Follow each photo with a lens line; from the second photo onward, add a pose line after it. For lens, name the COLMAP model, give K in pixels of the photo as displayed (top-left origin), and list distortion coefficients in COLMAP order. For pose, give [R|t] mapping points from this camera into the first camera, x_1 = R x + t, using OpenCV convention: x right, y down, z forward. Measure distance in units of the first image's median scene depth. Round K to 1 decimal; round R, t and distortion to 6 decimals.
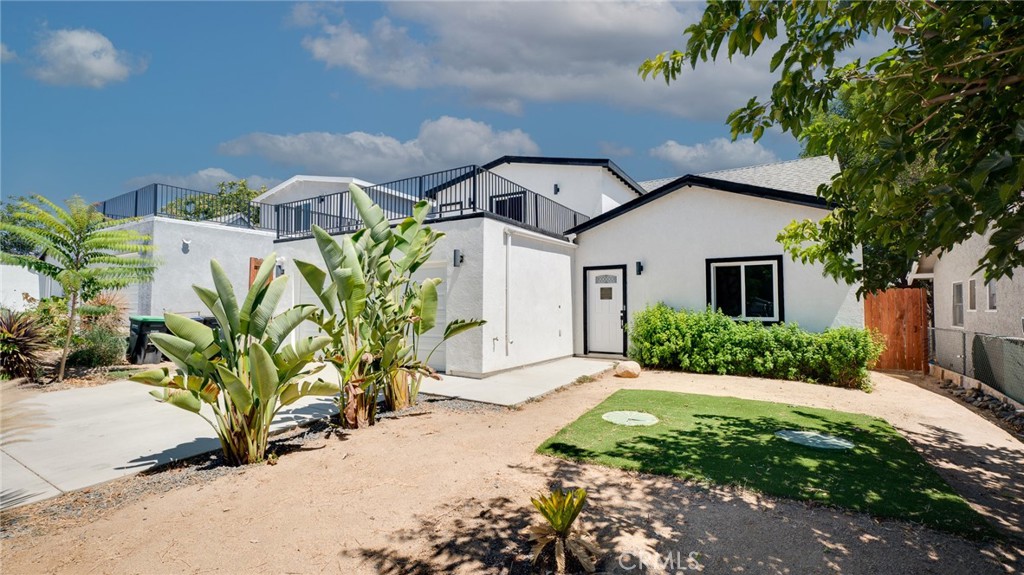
lens RADIAL K [[441.3, 0, 510.5], [0, 441.3, 292.5], [0, 0, 1]] dist [0.000243, -0.000661]
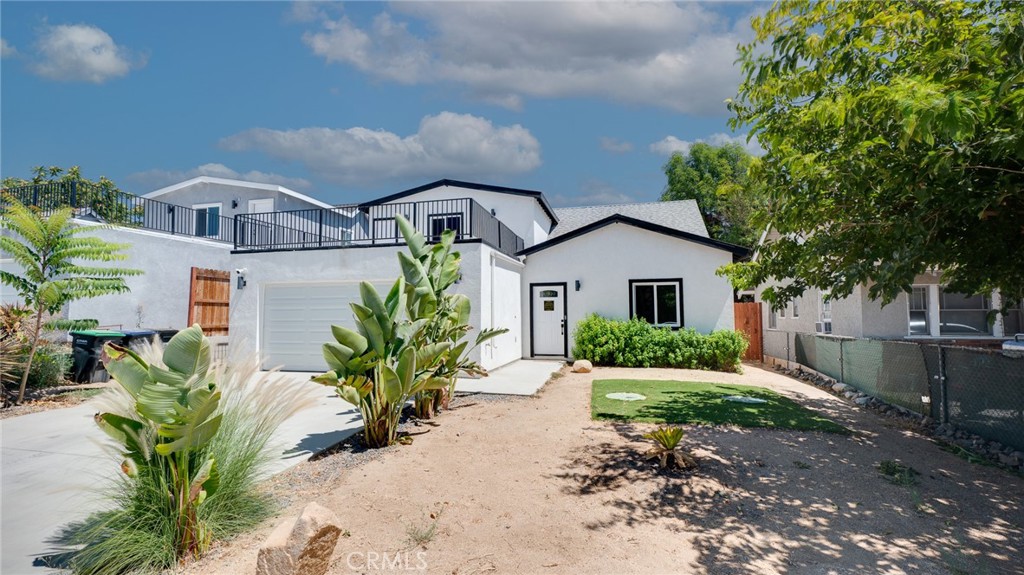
lens RADIAL K [[441.3, 0, 508.0], [0, 441.3, 290.7], [0, 0, 1]] dist [0.000243, -0.000661]
pose [[0.954594, 0.010706, 0.297718, -0.333807], [-0.003037, 0.999652, -0.026211, -0.009544], [-0.297895, 0.024117, 0.954294, -0.155290]]
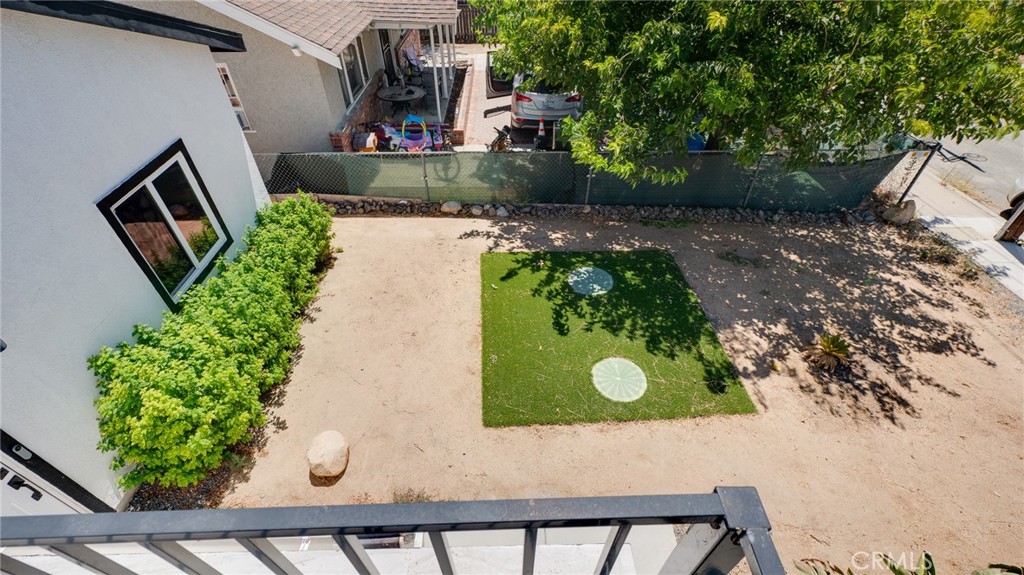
lens RADIAL K [[441.3, 0, 515.4], [0, 441.3, 289.1], [0, 0, 1]] dist [0.000243, -0.000661]
pose [[-0.543144, -0.570467, 0.616086, -0.096429], [-0.034907, 0.748458, 0.662263, -0.366445], [-0.838914, 0.338199, -0.426434, 1.033169]]
